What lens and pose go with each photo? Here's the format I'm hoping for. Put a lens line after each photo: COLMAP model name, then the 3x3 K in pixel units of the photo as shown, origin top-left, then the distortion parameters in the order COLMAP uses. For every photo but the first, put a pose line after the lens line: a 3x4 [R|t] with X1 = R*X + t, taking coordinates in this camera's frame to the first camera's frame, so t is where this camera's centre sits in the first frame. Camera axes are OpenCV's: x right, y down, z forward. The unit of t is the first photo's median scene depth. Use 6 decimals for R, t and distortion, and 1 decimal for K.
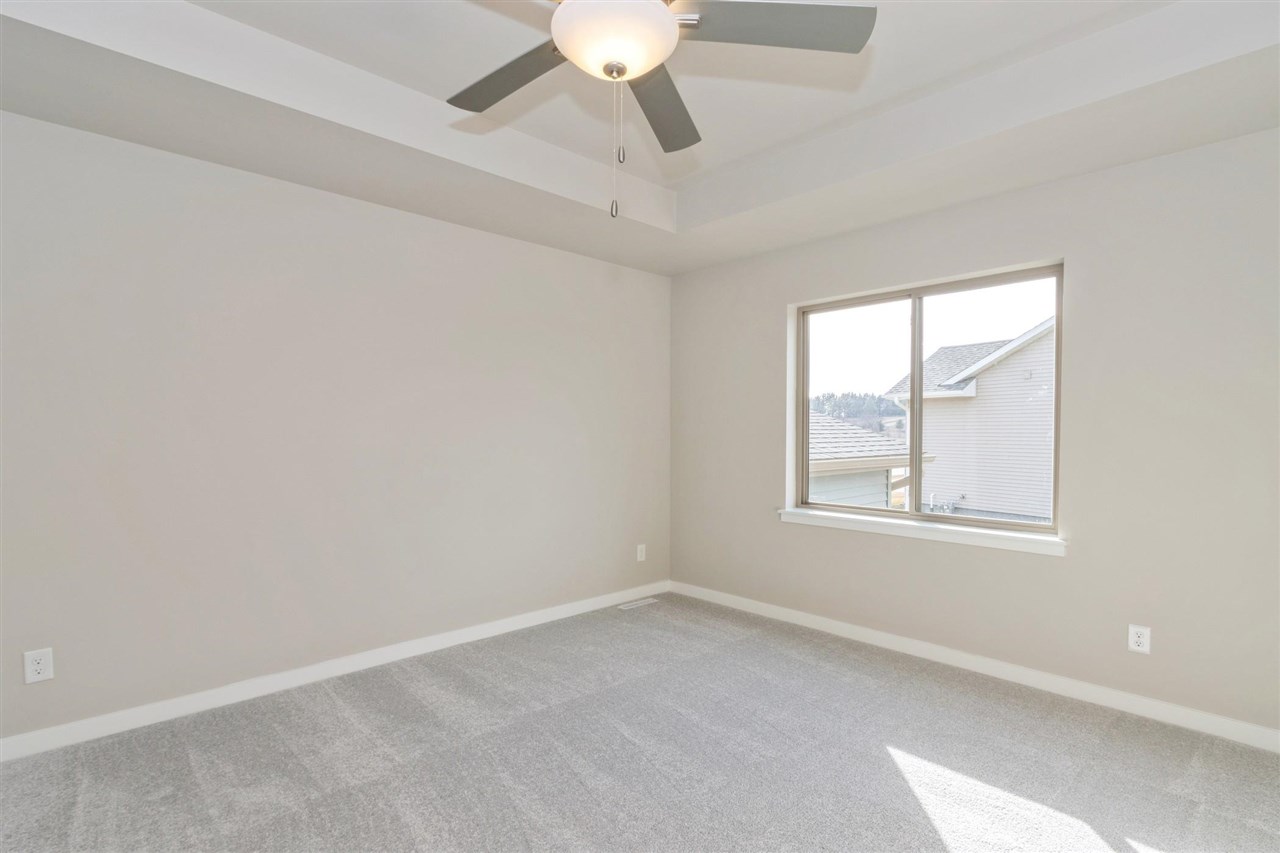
lens RADIAL K [[616.3, 0, 640.0], [0, 616.3, 426.5], [0, 0, 1]] dist [0.003968, 0.000367]
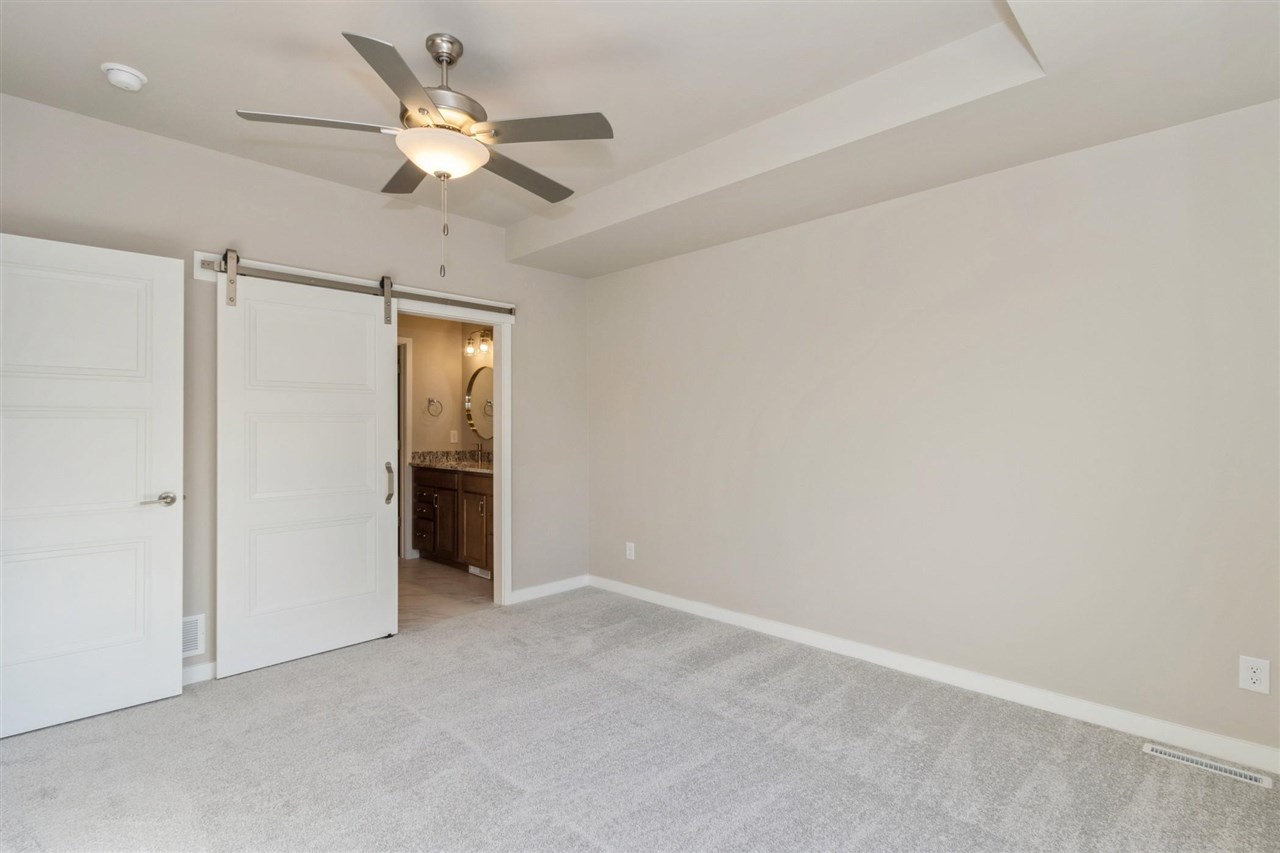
lens RADIAL K [[616.3, 0, 640.0], [0, 616.3, 426.5], [0, 0, 1]] dist [0.003968, 0.000367]
pose [[0.038608, 0.003477, -0.999248, 0.784272], [0.011313, 0.999928, 0.003917, -0.008598], [0.999190, -0.011456, 0.038566, 0.794100]]
